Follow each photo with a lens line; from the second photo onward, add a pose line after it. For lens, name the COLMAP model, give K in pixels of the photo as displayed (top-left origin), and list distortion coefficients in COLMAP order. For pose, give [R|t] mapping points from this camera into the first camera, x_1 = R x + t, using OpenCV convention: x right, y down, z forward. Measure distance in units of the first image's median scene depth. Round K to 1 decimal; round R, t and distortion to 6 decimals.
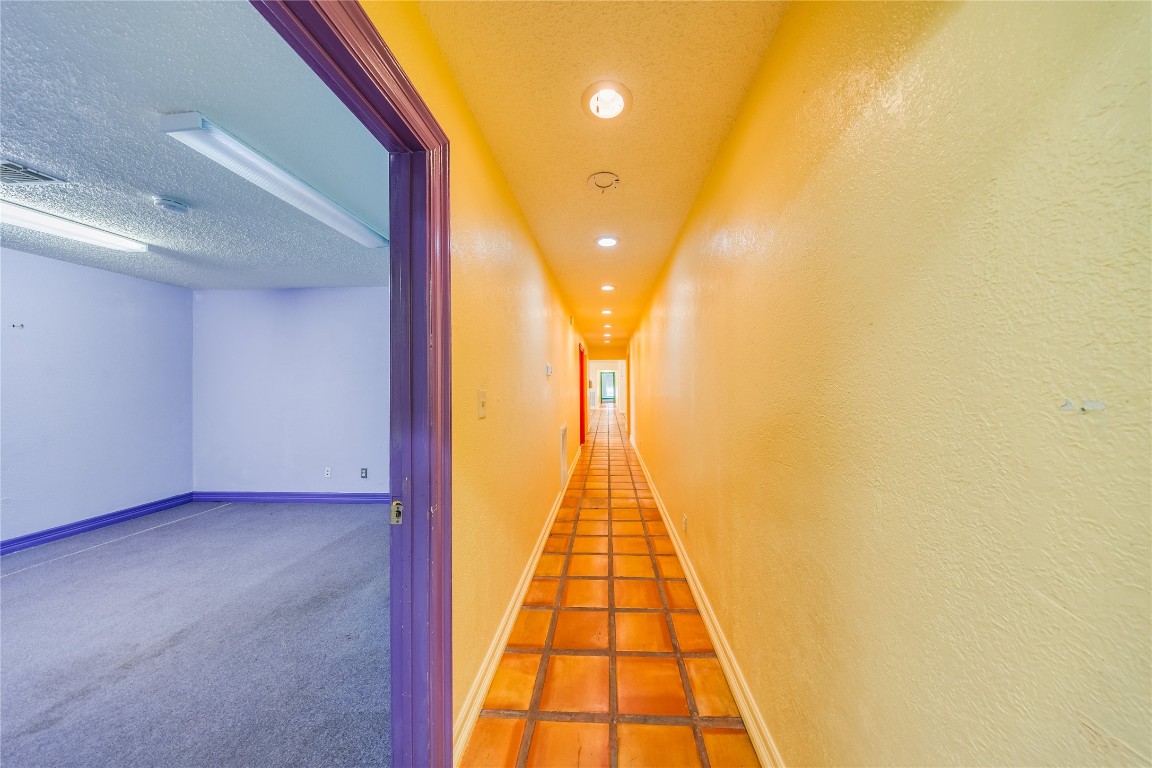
lens RADIAL K [[345.4, 0, 585.9], [0, 345.4, 376.6], [0, 0, 1]] dist [0.000008, 0.001549]
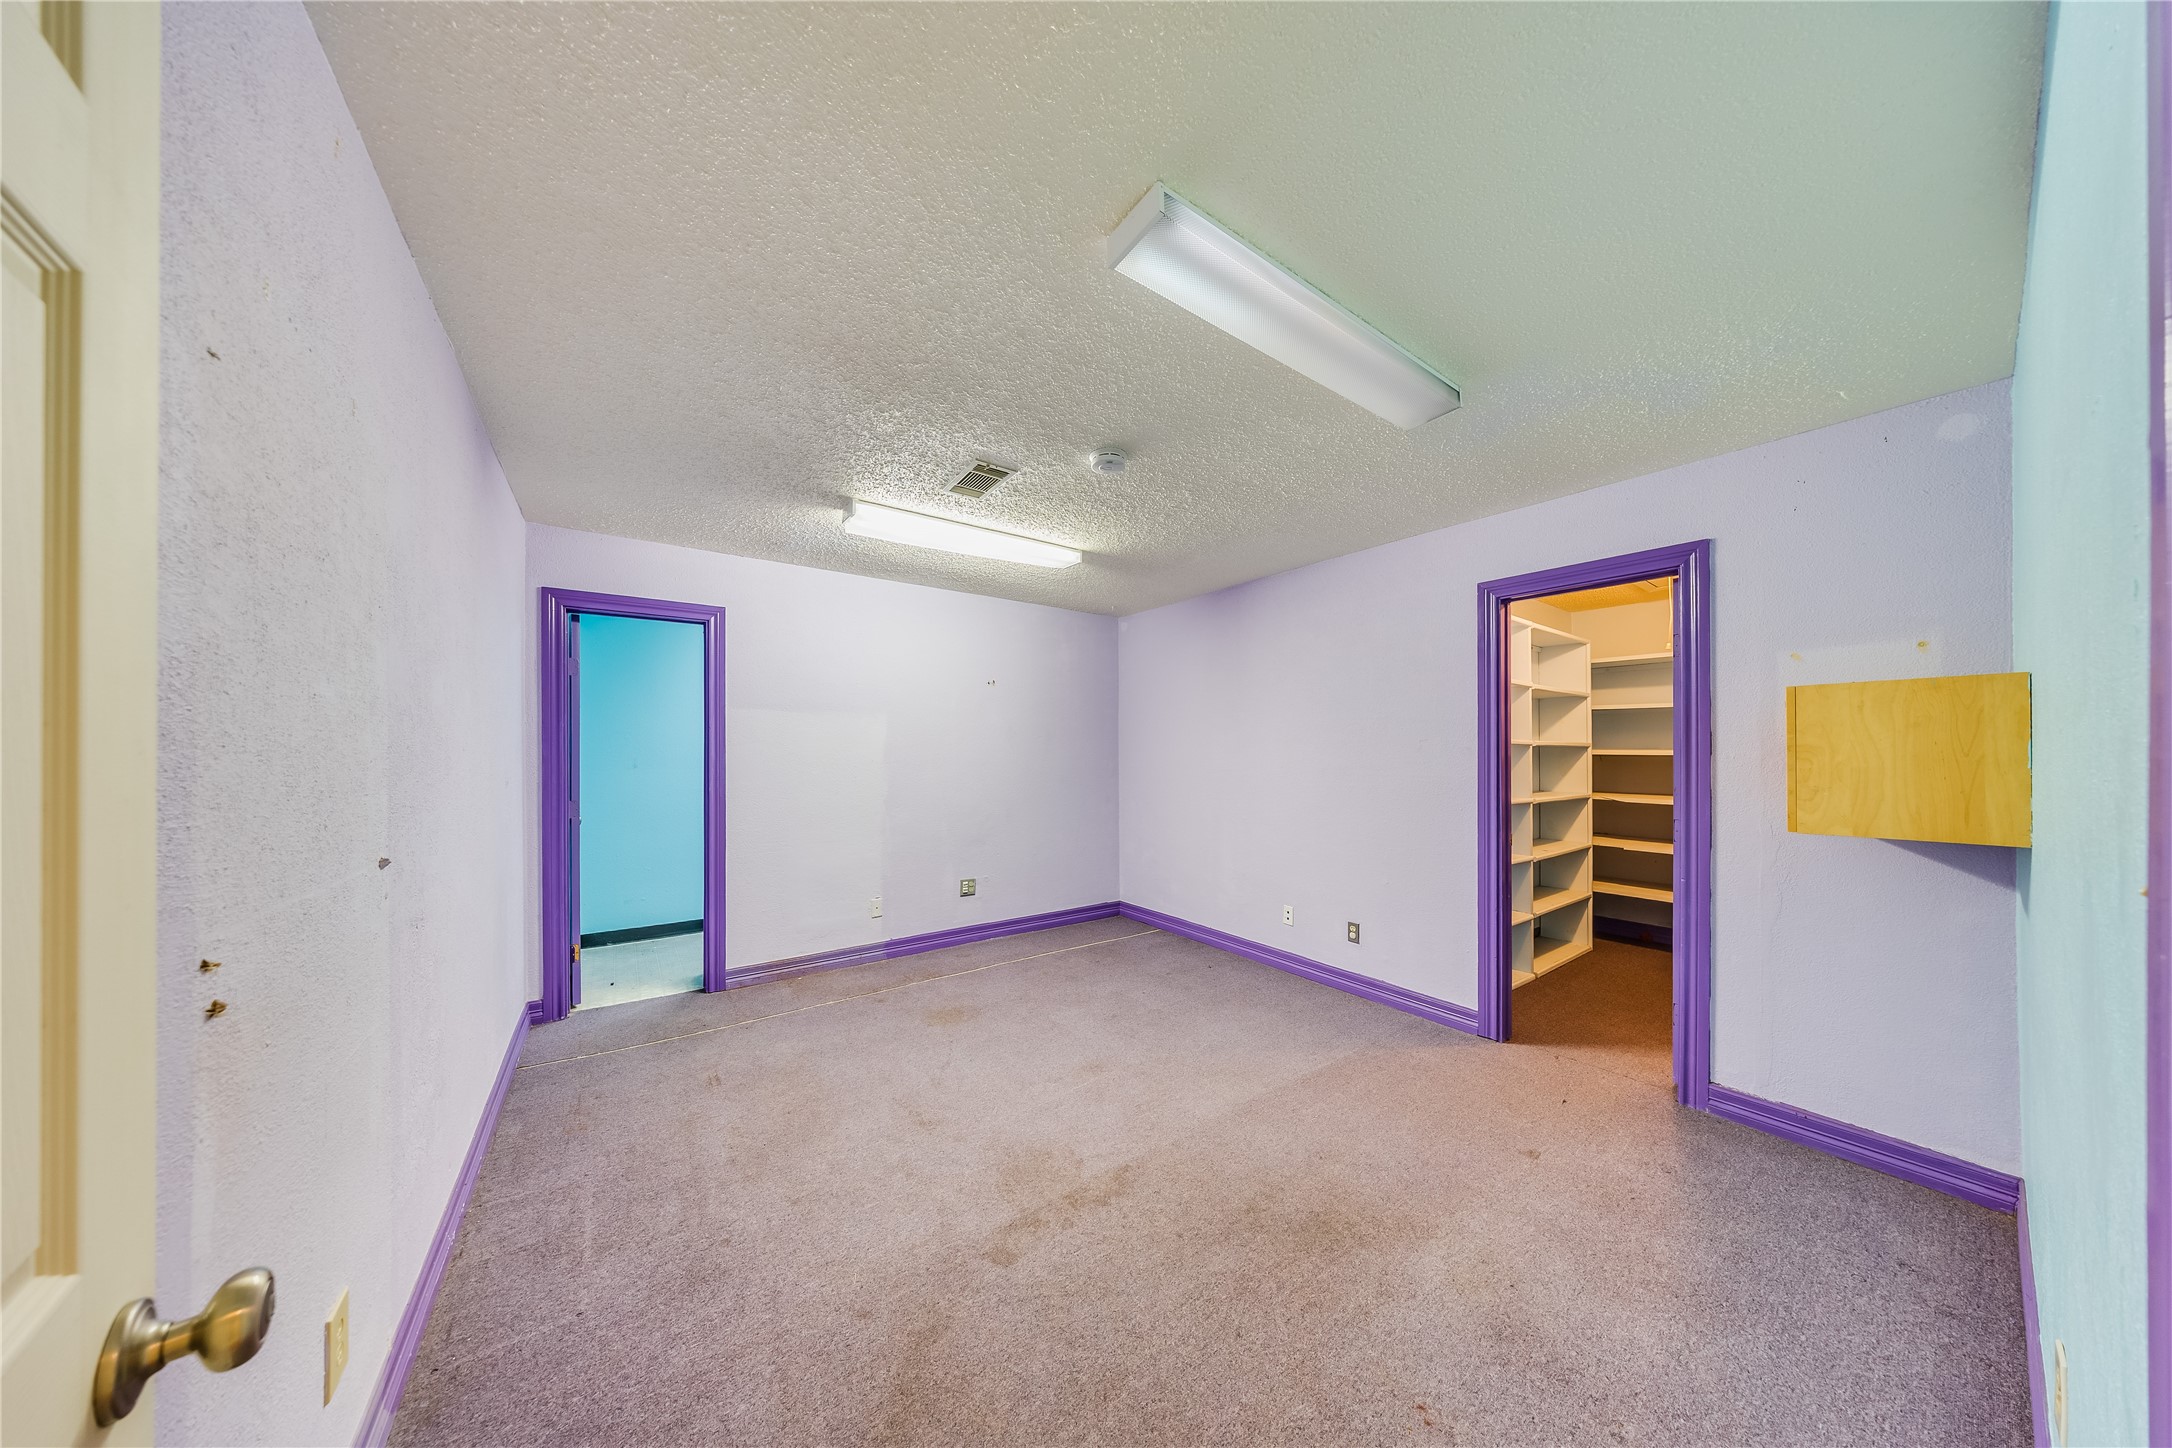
lens RADIAL K [[638.2, 0, 1083.6], [0, 638.2, 710.0], [0, 0, 1]] dist [0.000659, 0.000110]
pose [[0.630550, -0.043957, -0.774903, -0.301258], [0.008198, 0.998716, -0.049983, 0.008283], [0.776105, 0.025164, 0.630101, 0.215897]]
